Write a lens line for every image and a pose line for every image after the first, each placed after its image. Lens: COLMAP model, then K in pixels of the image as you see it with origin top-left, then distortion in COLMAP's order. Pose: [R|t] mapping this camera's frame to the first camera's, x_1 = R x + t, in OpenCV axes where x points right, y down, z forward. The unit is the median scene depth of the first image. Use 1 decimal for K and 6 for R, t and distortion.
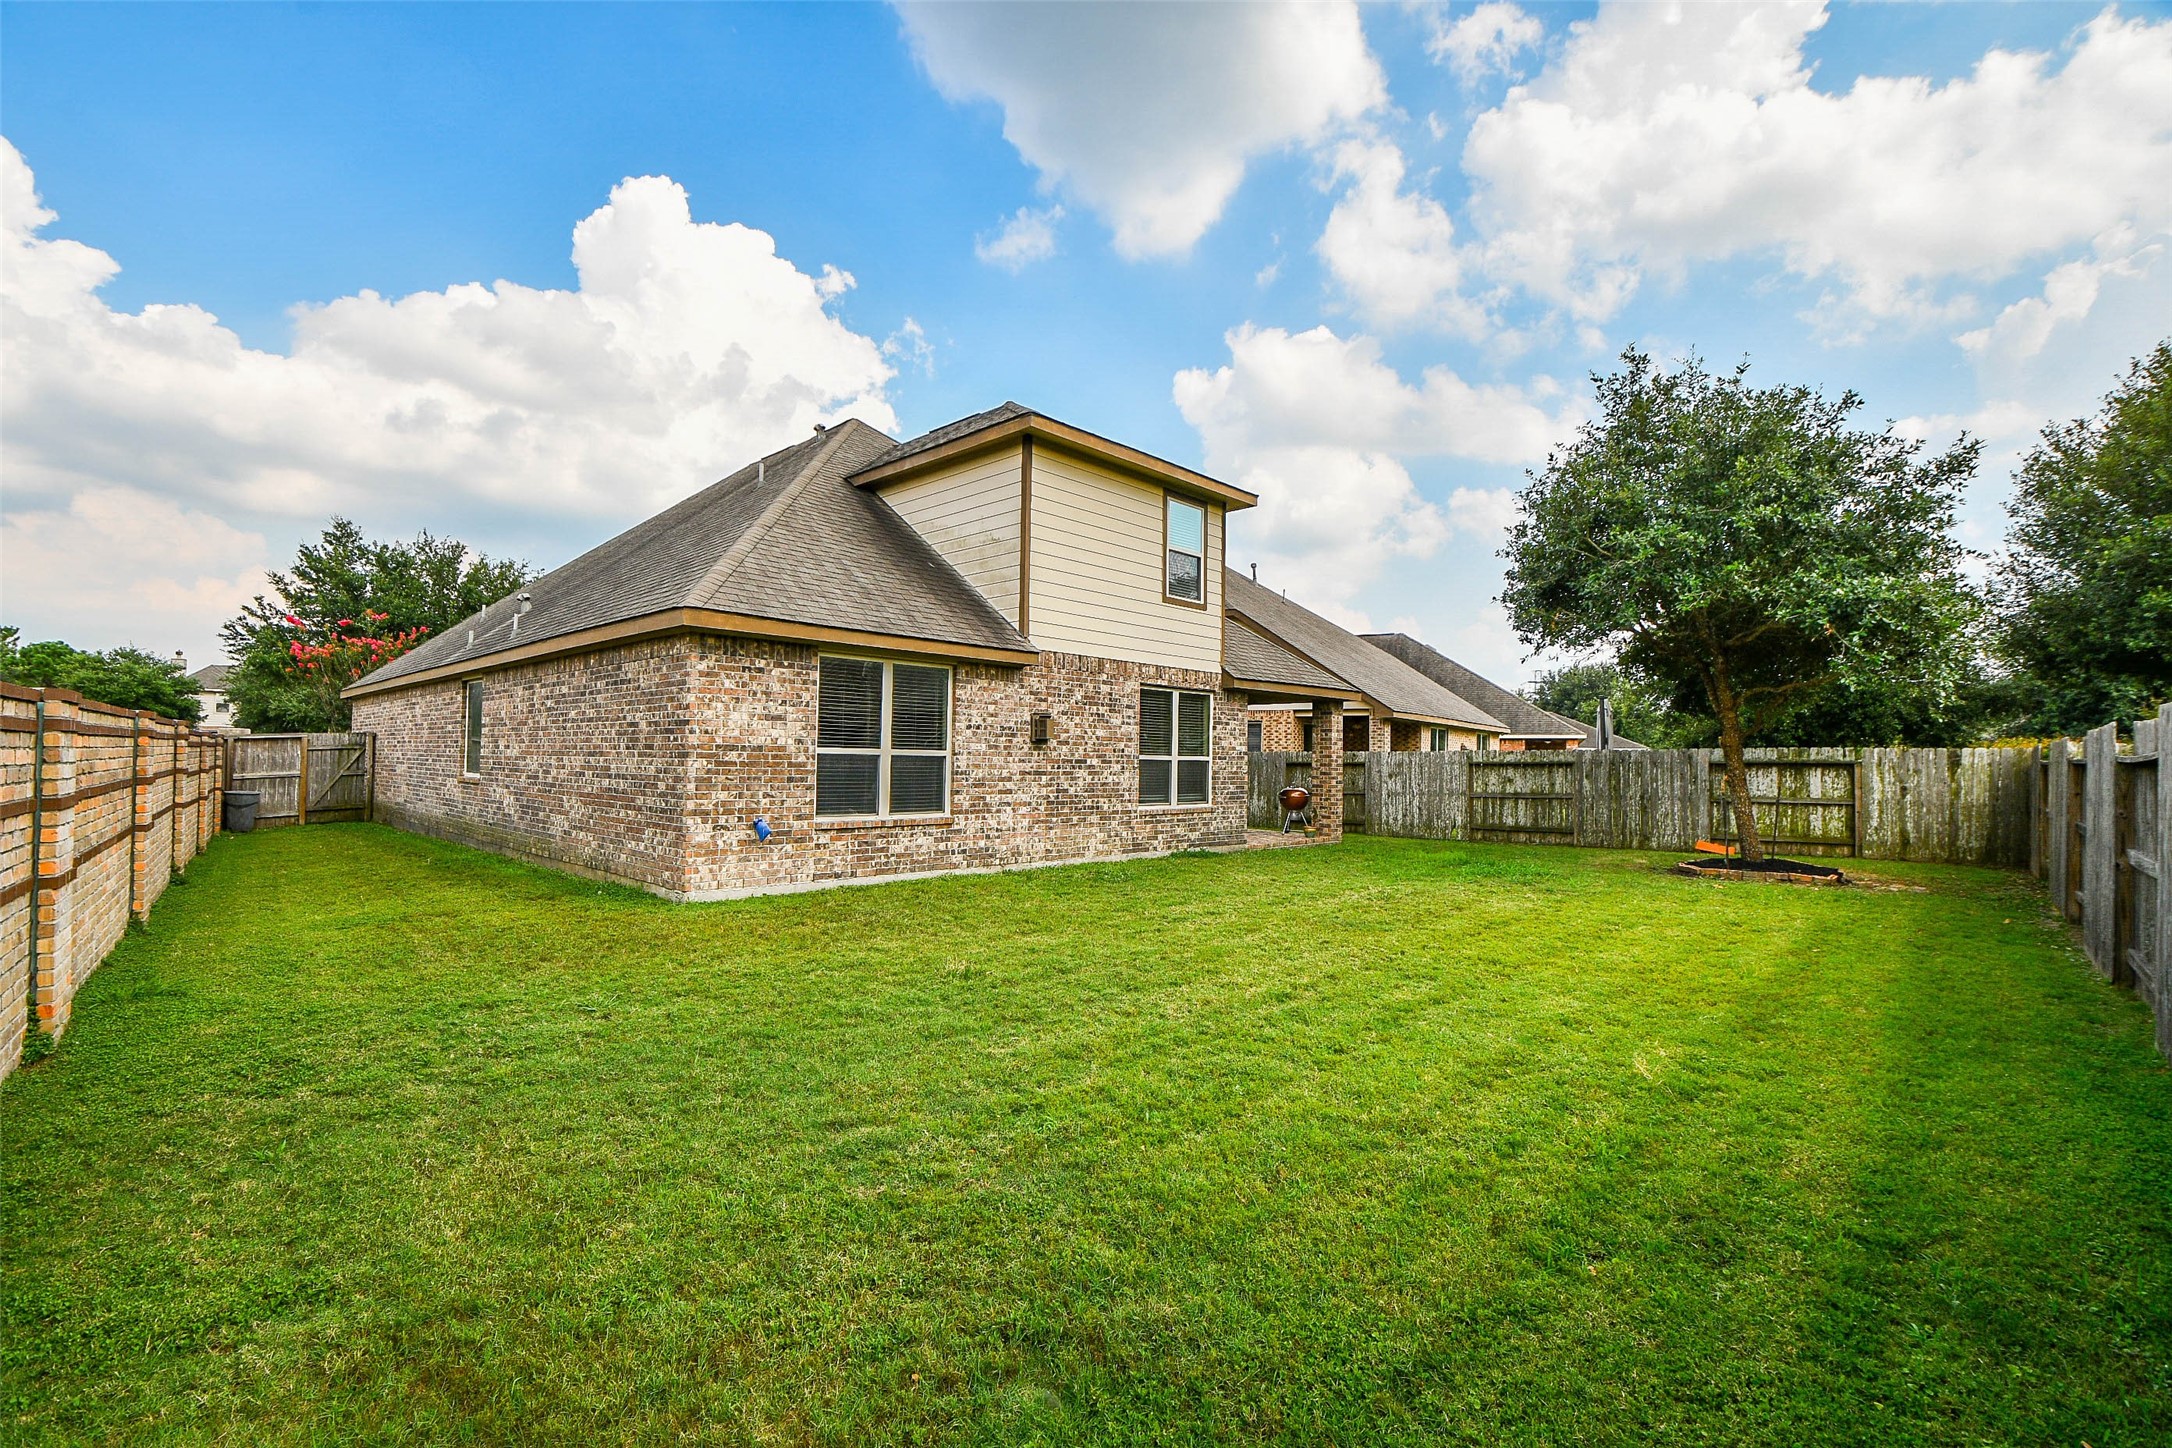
lens RADIAL K [[952.5, 0, 1086.0], [0, 952.5, 731.0], [0, 0, 1]] dist [0.019510, -0.023473]
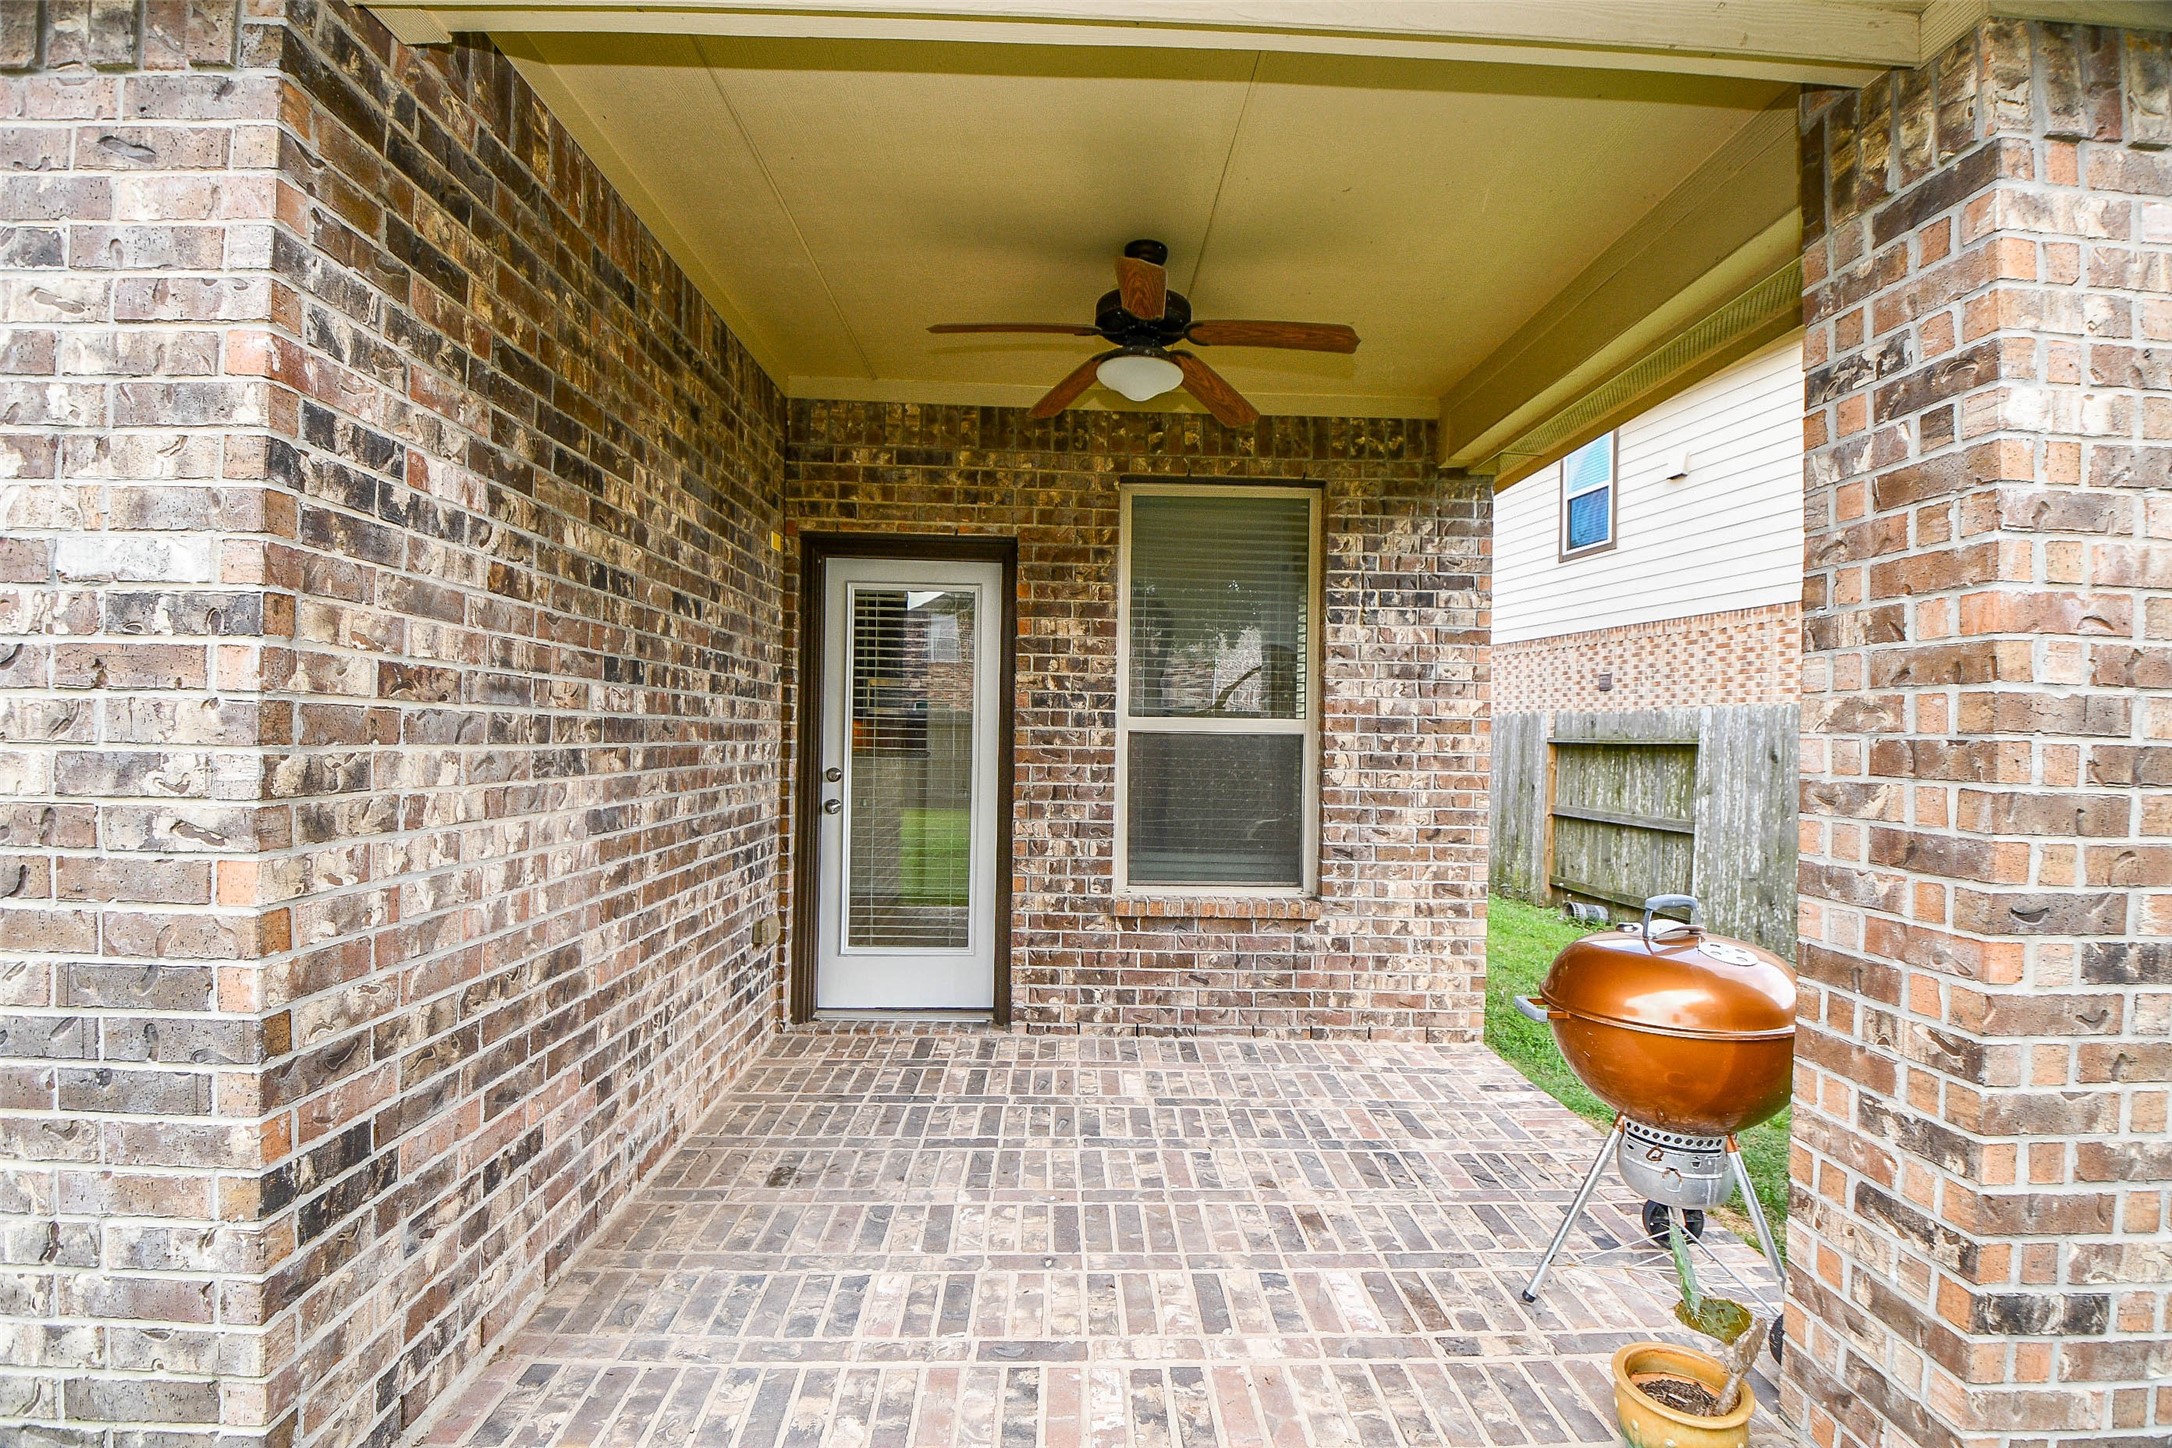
lens RADIAL K [[952.5, 0, 1086.0], [0, 952.5, 731.0], [0, 0, 1]] dist [0.019510, -0.023473]
pose [[0.716990, 0.001488, -0.697082, 0.257940], [0.008675, 0.999901, 0.011057, 0.030946], [0.697030, -0.013975, 0.716906, 0.879929]]
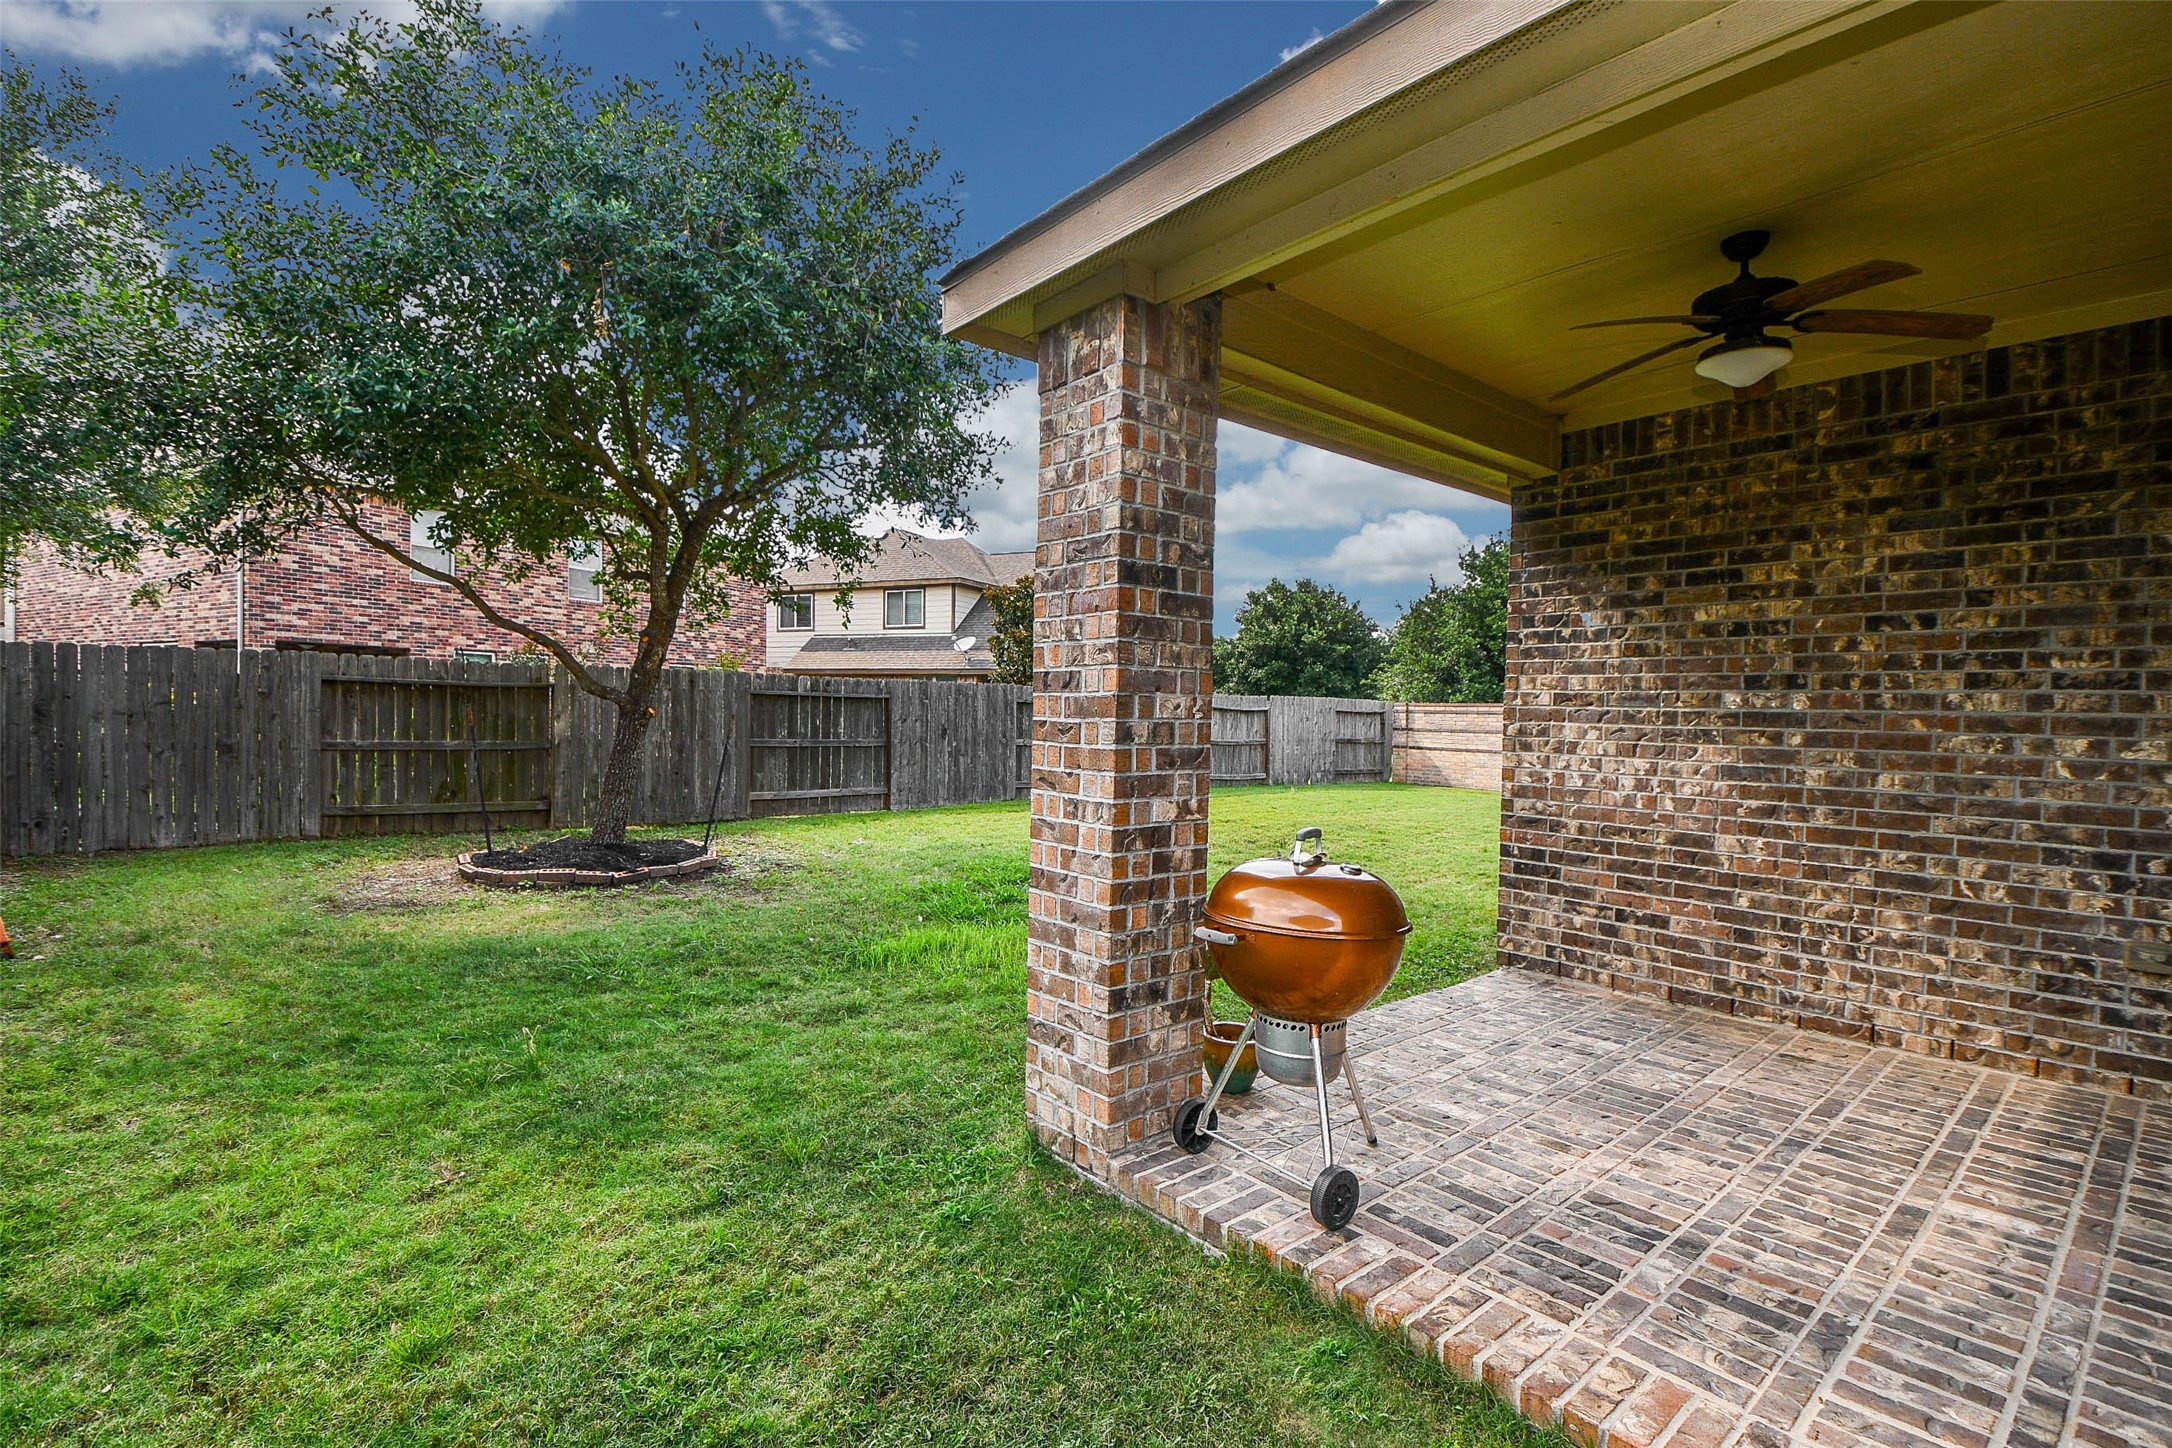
lens RADIAL K [[973.3, 0, 1090.8], [0, 973.3, 732.8], [0, 0, 1]] dist [0.002940, -0.018000]
pose [[-0.994233, -0.031873, 0.102397, 0.244249], [-0.032557, 0.999457, -0.005011, 0.041650], [-0.102182, -0.008316, -0.994731, 1.191312]]
